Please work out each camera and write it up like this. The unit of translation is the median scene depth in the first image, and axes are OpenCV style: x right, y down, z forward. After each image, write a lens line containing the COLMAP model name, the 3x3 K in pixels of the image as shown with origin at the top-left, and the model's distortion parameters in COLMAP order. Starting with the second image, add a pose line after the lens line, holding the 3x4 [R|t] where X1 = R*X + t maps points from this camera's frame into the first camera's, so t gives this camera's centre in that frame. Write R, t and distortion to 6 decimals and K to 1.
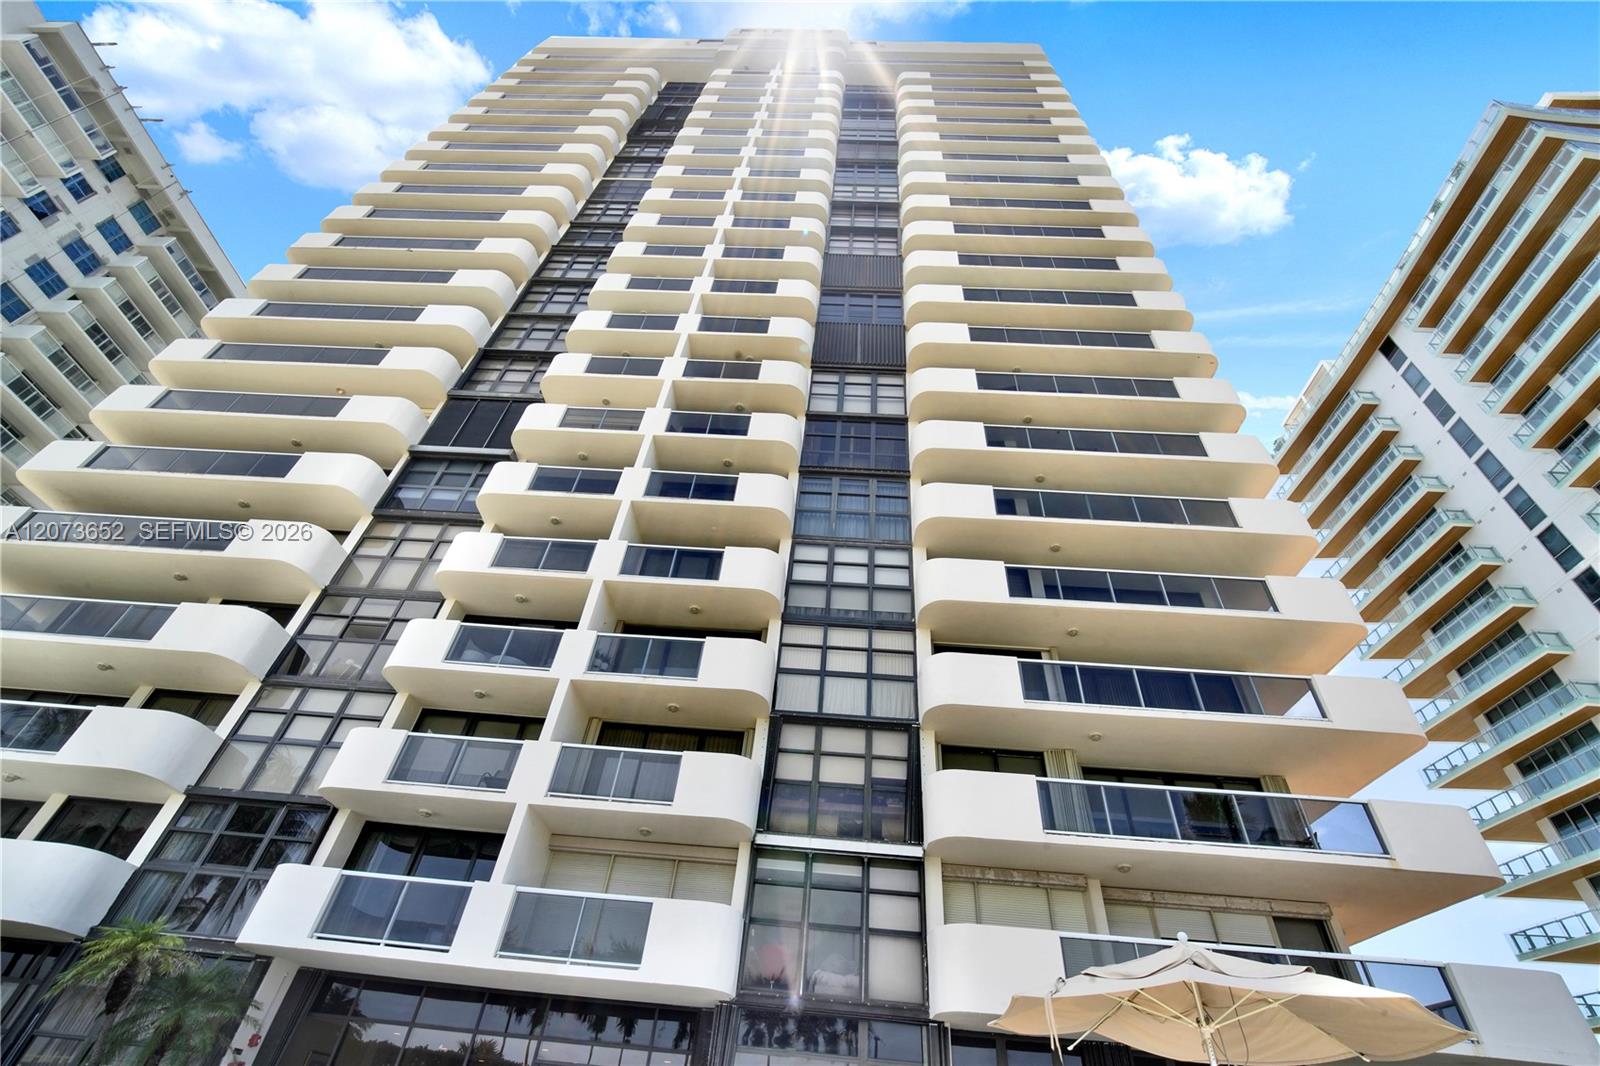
lens RADIAL K [[700.9, 0, 802.6], [0, 700.9, 532.7], [0, 0, 1]] dist [-0.012734, 0.003083]
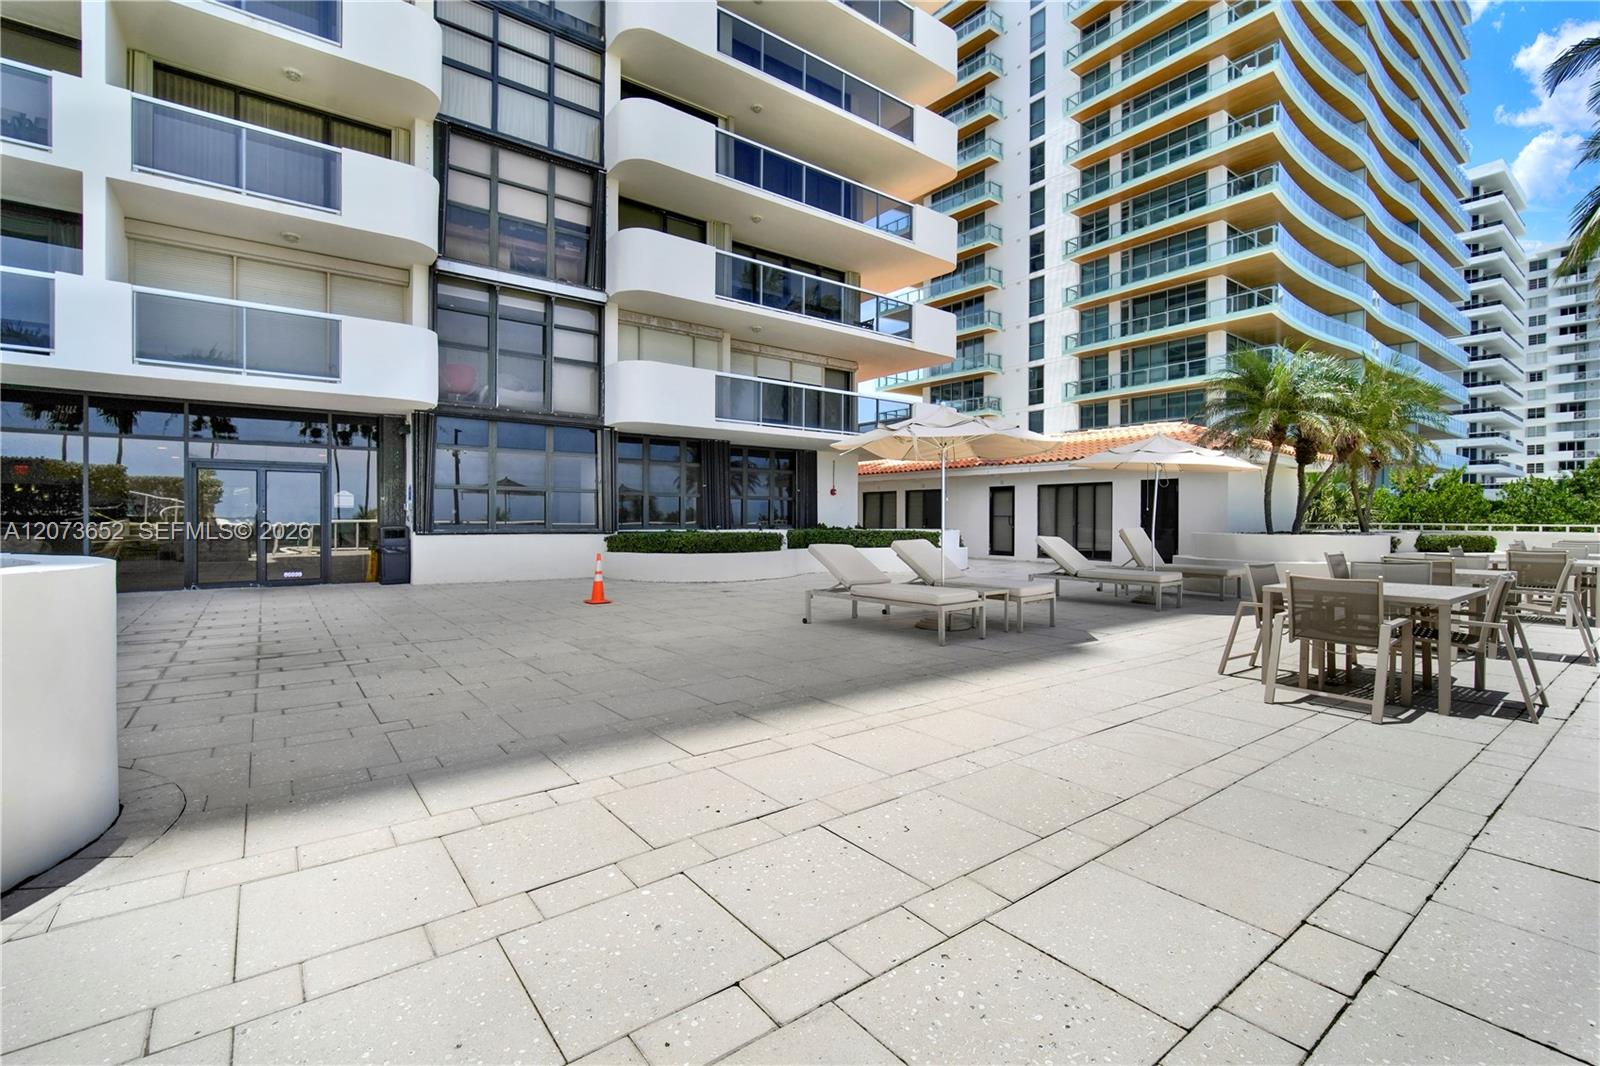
lens RADIAL K [[700.9, 0, 798.5], [0, 700.9, 528.5], [0, 0, 1]] dist [-0.012734, 0.003083]
pose [[0.792920, -0.080655, 0.603964, -0.259870], [-0.364144, 0.732002, 0.575823, -0.018714], [-0.488546, -0.676512, 0.551049, 0.003299]]
